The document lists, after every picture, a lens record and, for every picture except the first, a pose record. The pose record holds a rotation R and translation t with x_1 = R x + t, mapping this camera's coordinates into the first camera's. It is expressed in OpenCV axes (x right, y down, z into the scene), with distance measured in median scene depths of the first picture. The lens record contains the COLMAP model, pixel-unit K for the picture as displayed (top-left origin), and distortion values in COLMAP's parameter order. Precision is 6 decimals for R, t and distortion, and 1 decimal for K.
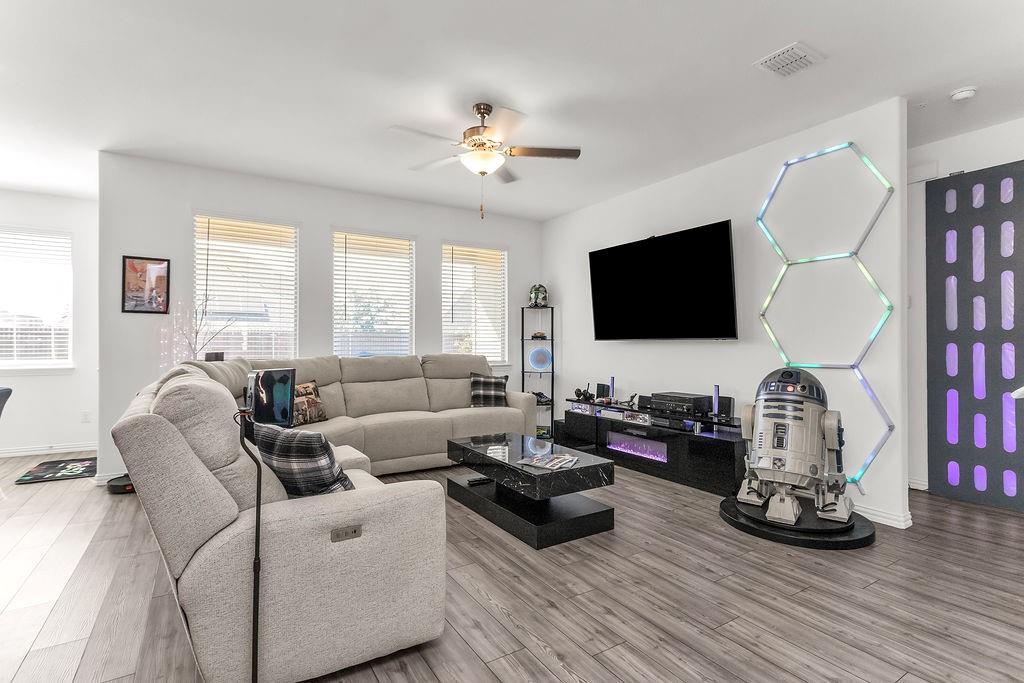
lens RADIAL K [[494.8, 0, 509.2], [0, 494.8, 335.8], [0, 0, 1]] dist [0.002189, 0.002443]
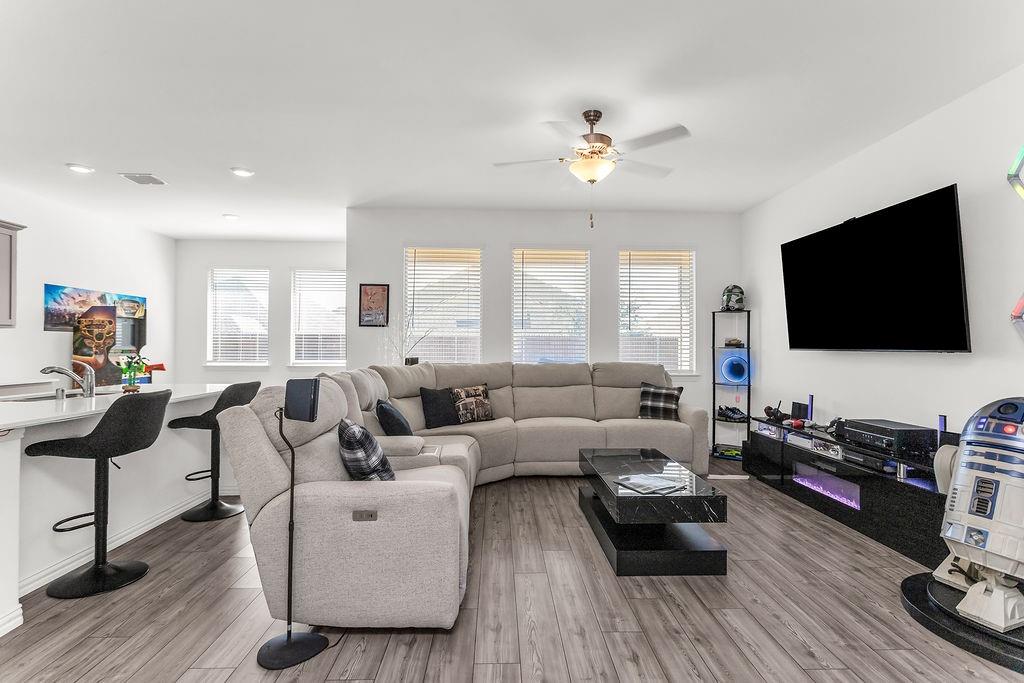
lens RADIAL K [[494.8, 0, 508.2], [0, 494.8, 337.6], [0, 0, 1]] dist [0.002189, 0.002443]
pose [[0.862731, -0.002968, -0.505654, 0.243774], [0.001920, 0.999995, -0.002594, -0.013179], [0.505659, 0.001267, 0.862732, 0.055959]]
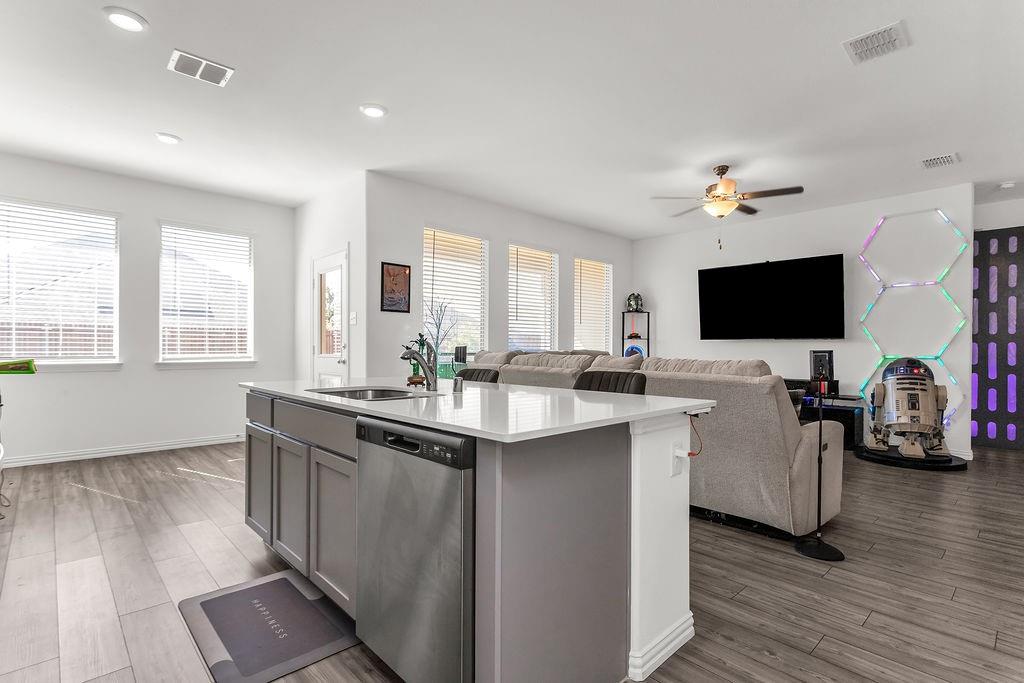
lens RADIAL K [[494.8, 0, 506.0], [0, 494.8, 346.2], [0, 0, 1]] dist [0.002189, 0.002443]
pose [[0.981688, 0.006626, 0.190380, -0.732847], [-0.009892, 0.999820, 0.016211, 0.013413], [-0.190238, -0.017798, 0.981577, -0.196197]]
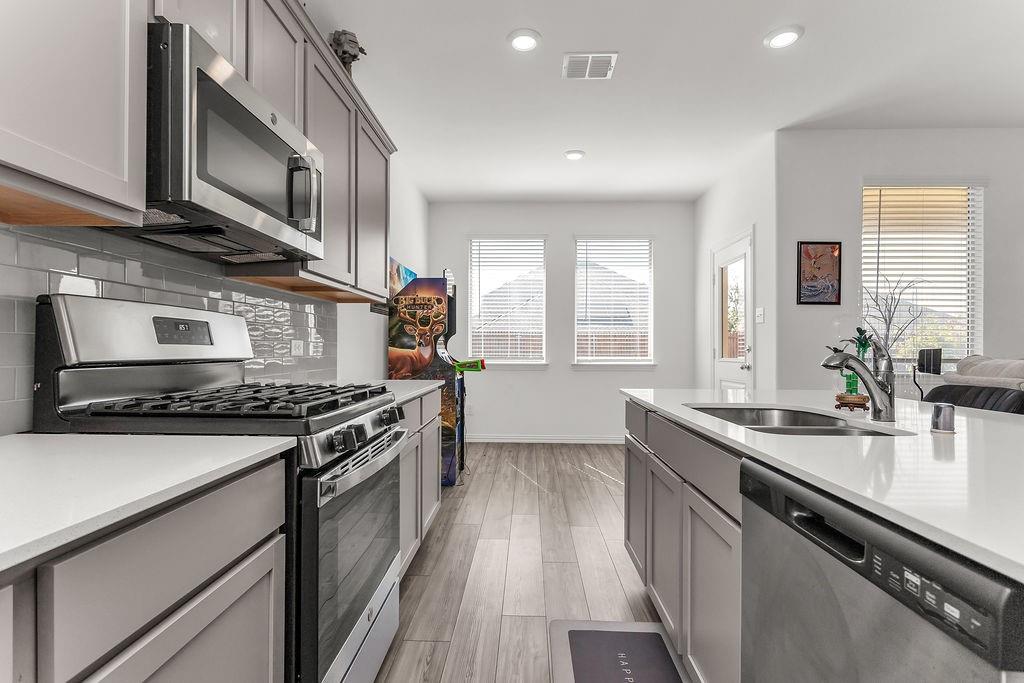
lens RADIAL K [[494.8, 0, 511.3], [0, 494.8, 346.8], [0, 0, 1]] dist [0.002189, 0.002443]
pose [[0.832225, 0.003498, -0.554426, -0.732287], [0.004257, 0.999910, 0.012700, 0.017417], [0.554421, -0.012929, 0.832136, -0.052105]]
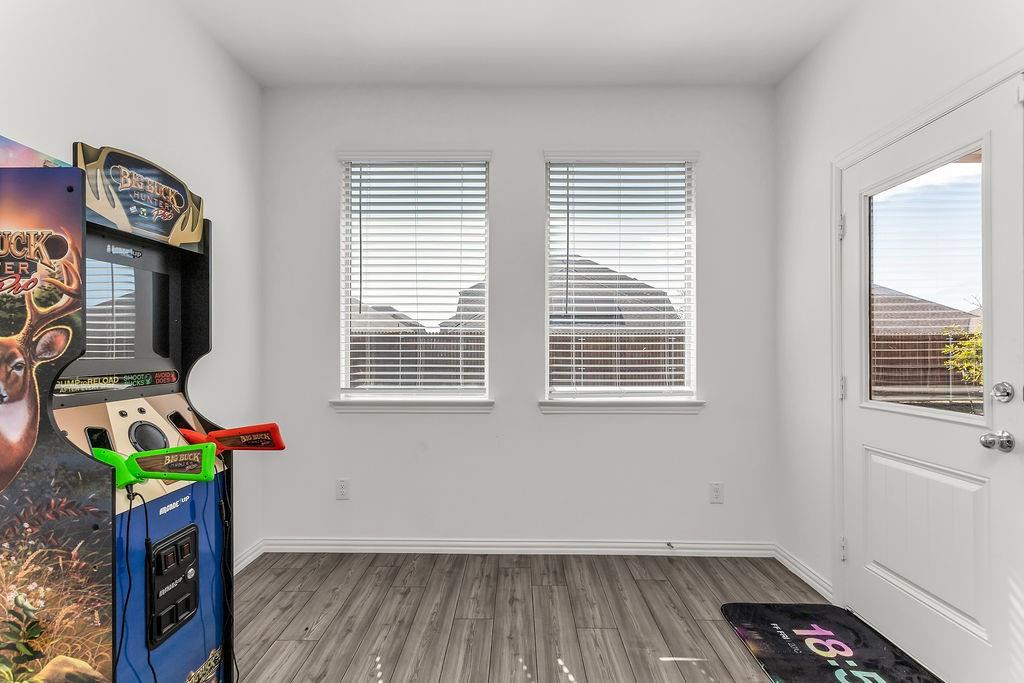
lens RADIAL K [[494.8, 0, 506.8], [0, 494.8, 344.4], [0, 0, 1]] dist [0.002189, 0.002443]
pose [[0.841869, 0.000490, -0.539682, -1.017161], [0.005989, 0.999930, 0.010249, -0.006410], [0.539649, -0.011861, 0.841806, 0.578045]]
